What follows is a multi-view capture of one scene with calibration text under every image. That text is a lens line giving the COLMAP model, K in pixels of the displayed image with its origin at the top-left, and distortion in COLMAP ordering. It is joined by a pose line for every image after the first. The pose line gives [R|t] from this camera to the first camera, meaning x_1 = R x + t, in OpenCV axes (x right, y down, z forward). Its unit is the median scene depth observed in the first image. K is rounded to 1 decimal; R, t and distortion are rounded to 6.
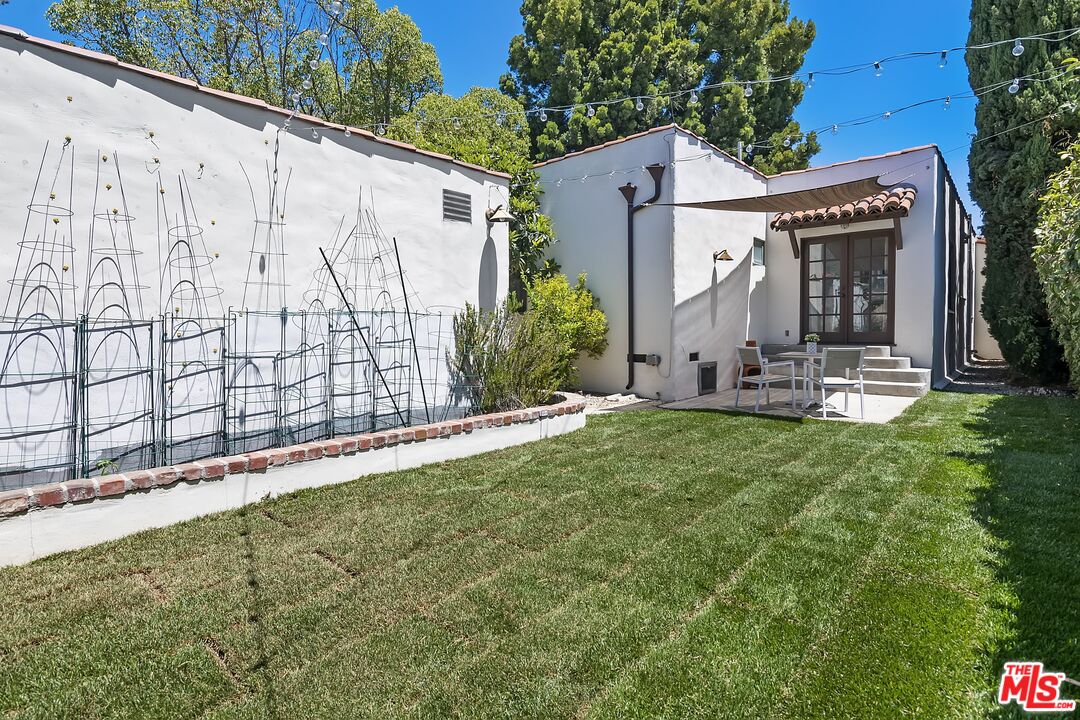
lens RADIAL K [[540.9, 0, 545.7], [0, 540.9, 342.4], [0, 0, 1]] dist [-0.012075, 0.001293]
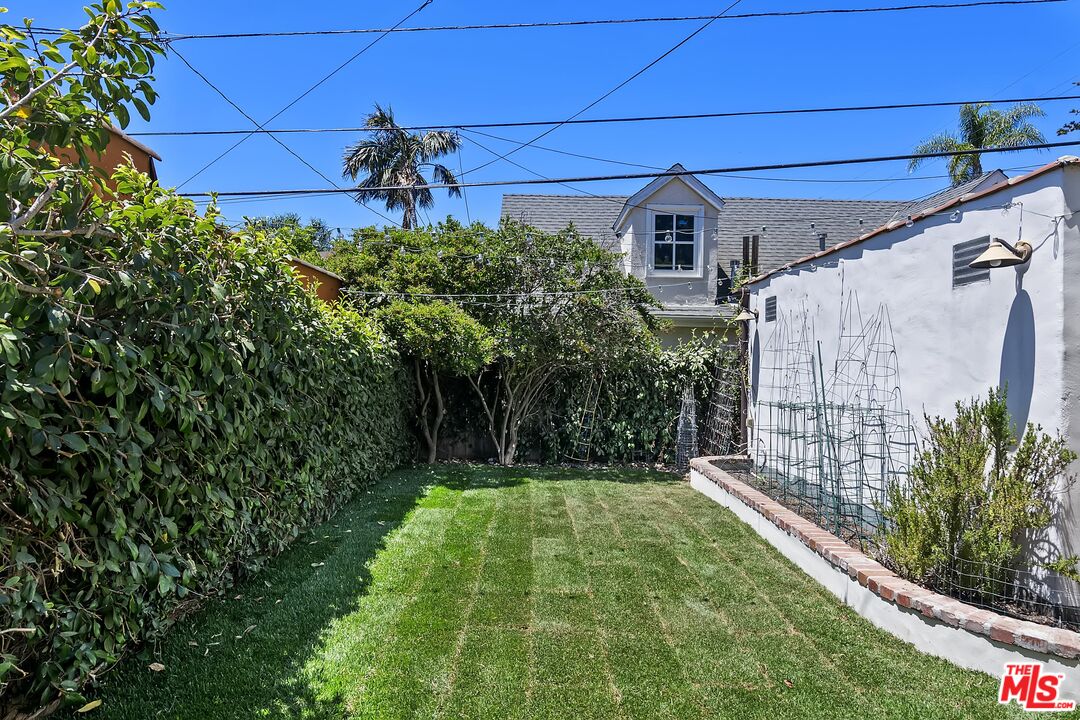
lens RADIAL K [[609.7, 0, 540.0], [0, 609.7, 360.0], [0, 0, 1]] dist [-0.005111, -0.002530]
pose [[-0.743409, -0.003555, -0.668828, 0.471496], [-0.019009, 0.999694, 0.015815, -0.080686], [0.668567, 0.024470, -0.743249, 0.755406]]
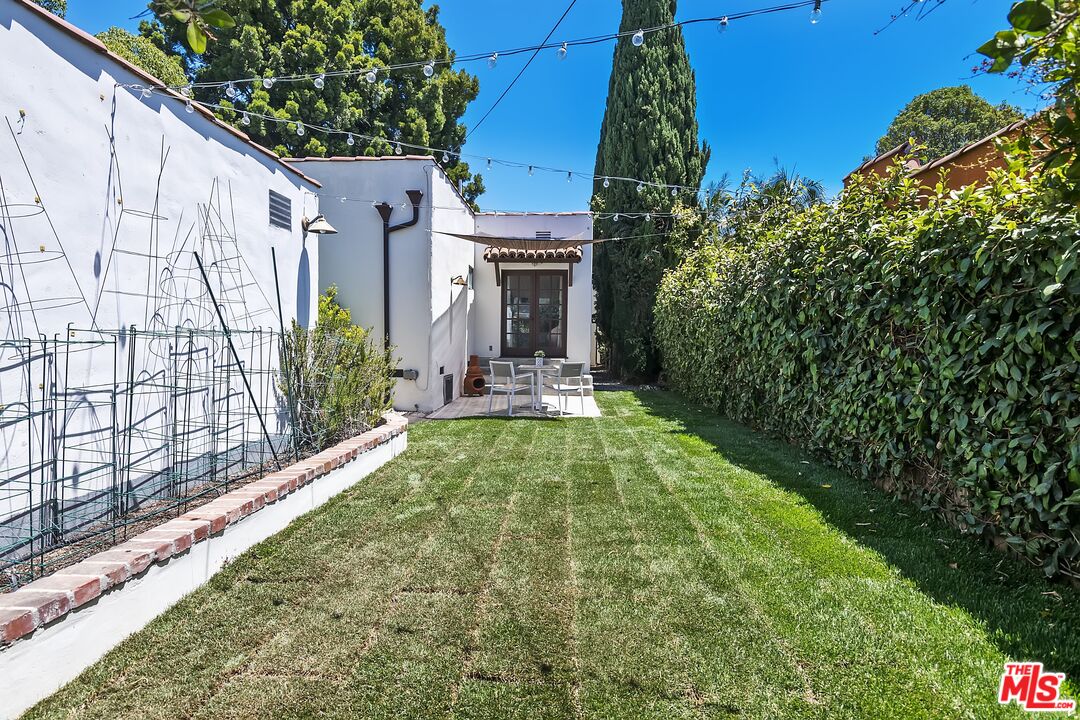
lens RADIAL K [[524.4, 0, 544.4], [0, 524.4, 368.0], [0, 0, 1]] dist [-0.013521, -0.000815]
pose [[0.772349, -0.020871, 0.634856, -0.236968], [0.000165, 0.999467, 0.032657, -0.013344], [-0.635199, -0.025118, 0.771940, 0.032975]]
